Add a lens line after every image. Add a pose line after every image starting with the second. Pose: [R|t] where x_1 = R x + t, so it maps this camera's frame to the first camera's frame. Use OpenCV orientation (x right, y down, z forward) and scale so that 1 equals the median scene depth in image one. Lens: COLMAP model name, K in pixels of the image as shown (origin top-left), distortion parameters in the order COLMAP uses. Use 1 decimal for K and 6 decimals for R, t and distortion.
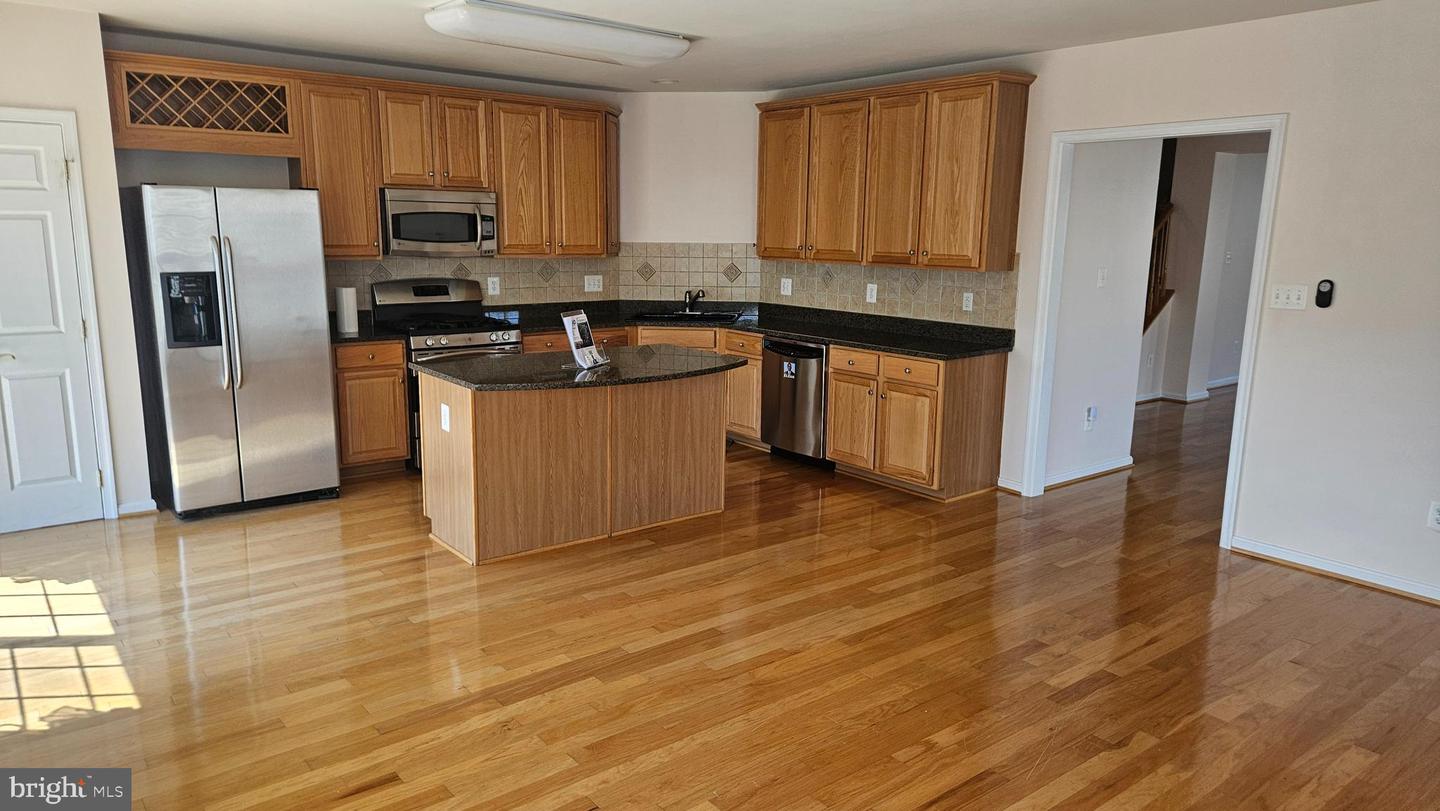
lens RADIAL K [[960.0, 0, 722.3], [0, 960.0, 406.6], [0, 0, 1]] dist [0.035627, -0.002317]
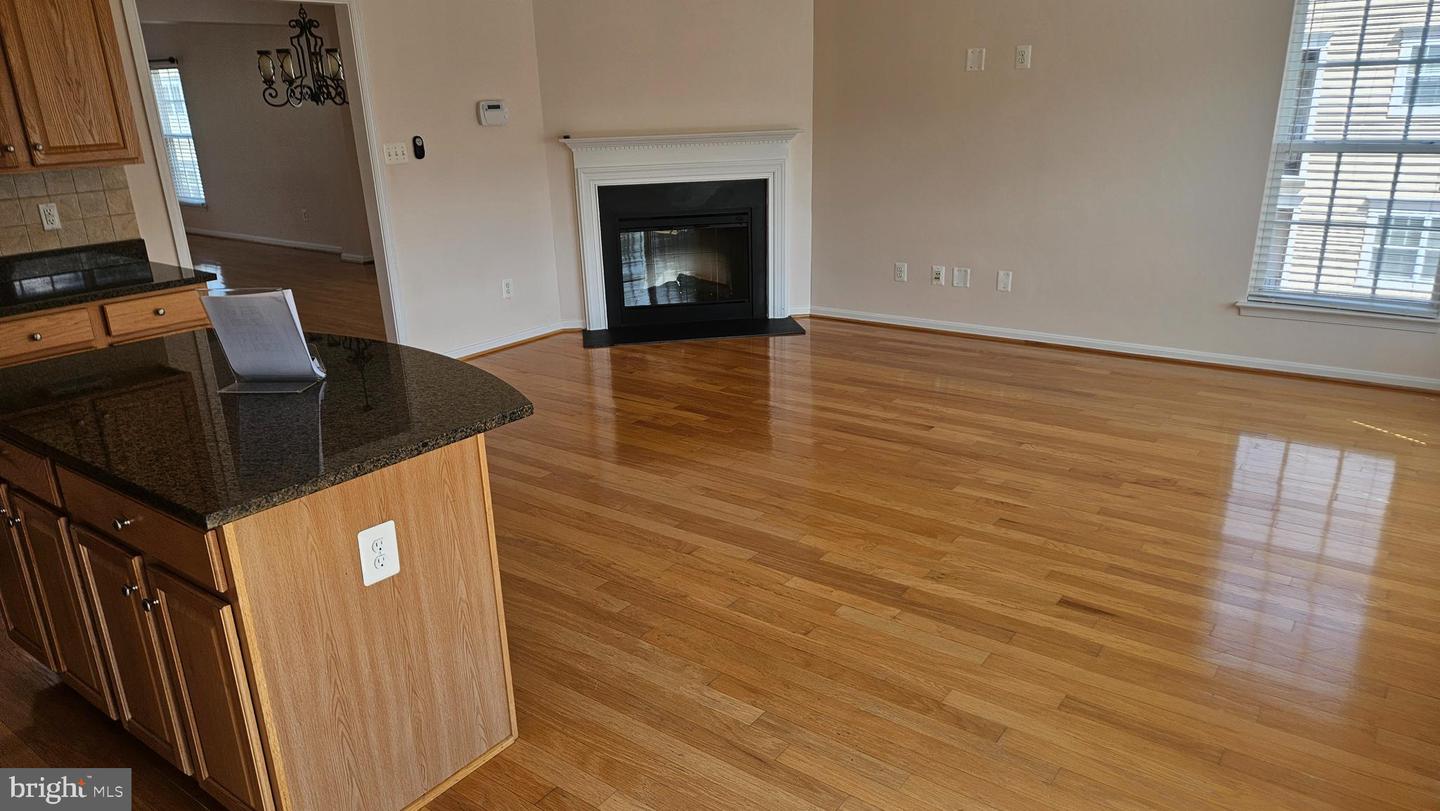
lens RADIAL K [[960.0, 0, 723.3], [0, 960.0, 408.5], [0, 0, 1]] dist [0.035627, -0.002317]
pose [[-0.246980, -0.308994, 0.918436, -0.950829], [0.221697, 0.904641, 0.363970, -0.230690], [-0.943319, 0.293507, -0.154925, 1.194419]]
